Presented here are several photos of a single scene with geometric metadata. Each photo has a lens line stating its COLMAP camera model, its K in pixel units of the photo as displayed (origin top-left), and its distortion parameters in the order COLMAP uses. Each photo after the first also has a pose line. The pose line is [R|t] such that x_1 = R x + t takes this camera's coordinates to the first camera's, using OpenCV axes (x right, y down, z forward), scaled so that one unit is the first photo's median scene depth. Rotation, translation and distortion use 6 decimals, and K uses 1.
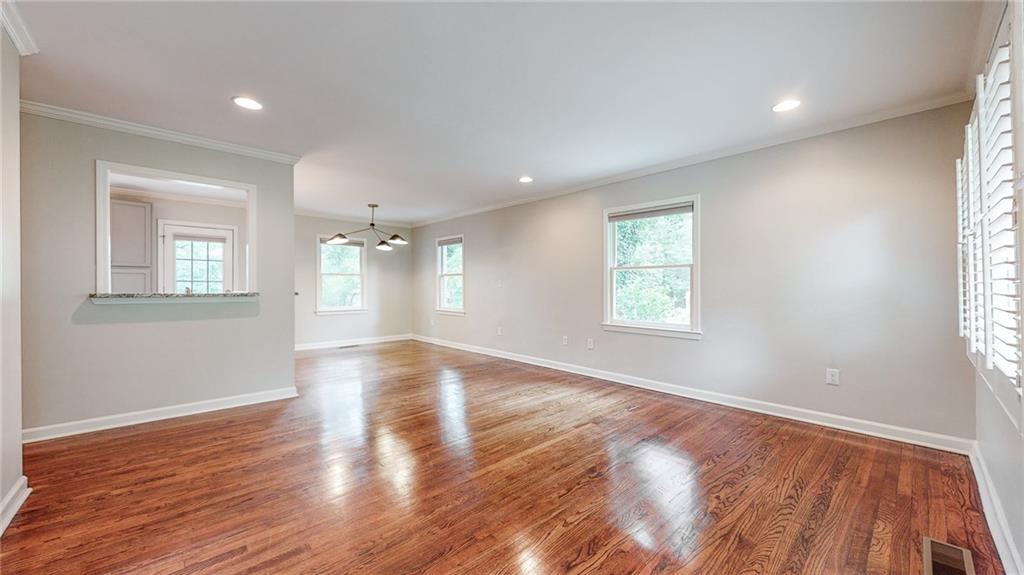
lens RADIAL K [[375.7, 0, 513.1], [0, 375.7, 289.4], [0, 0, 1]] dist [-0.002373, -0.000592]
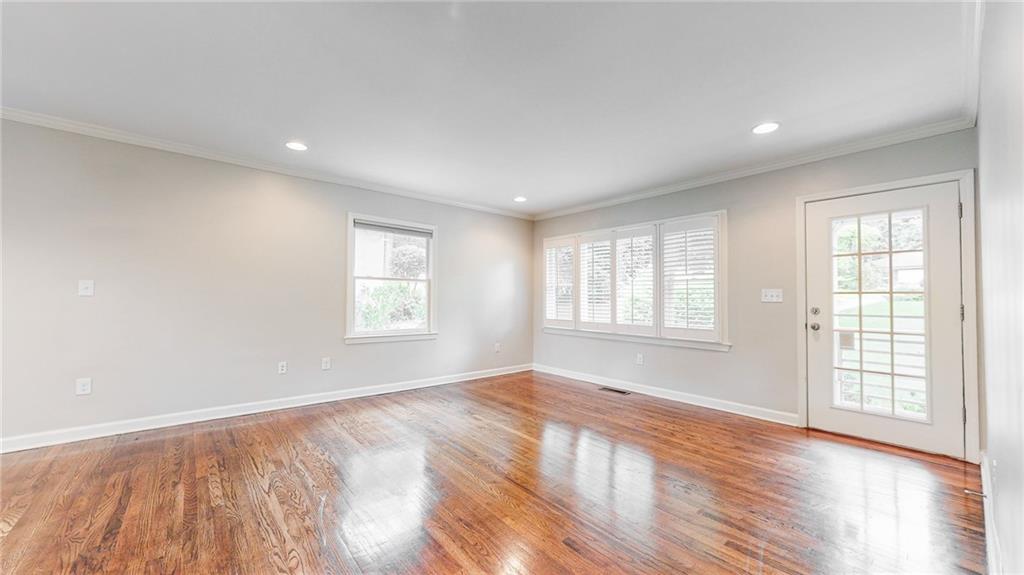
lens RADIAL K [[375.7, 0, 515.3], [0, 375.7, 289.2], [0, 0, 1]] dist [-0.002373, -0.000592]
pose [[0.055016, 0.027992, 0.998093, -0.719575], [-0.003509, 0.999606, -0.027841, -0.001129], [-0.998479, -0.001970, 0.055093, 0.605113]]
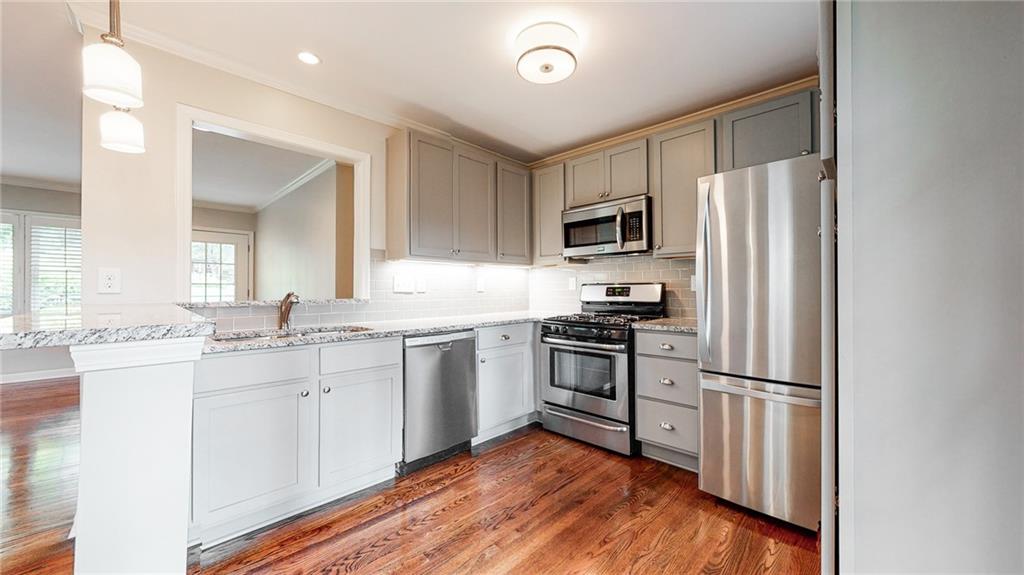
lens RADIAL K [[375.7, 0, 515.6], [0, 375.7, 288.3], [0, 0, 1]] dist [-0.002373, -0.000592]
pose [[-0.999082, -0.001914, -0.042798, -0.998889], [-0.002192, 0.999977, 0.006443, -0.010923], [0.042785, 0.006531, -0.999063, 1.324139]]
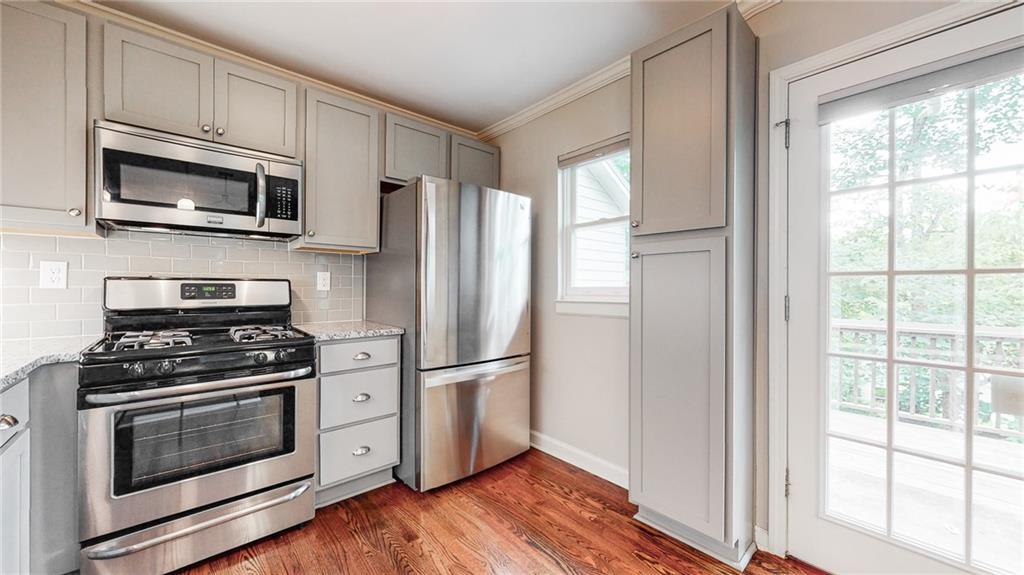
lens RADIAL K [[375.7, 0, 511.4], [0, 375.7, 288.1], [0, 0, 1]] dist [-0.002373, -0.000592]
pose [[-0.032523, -0.005632, -0.999455, -0.812193], [-0.013431, 0.999896, -0.005198, -0.007028], [0.999381, 0.013254, -0.032595, 1.023937]]
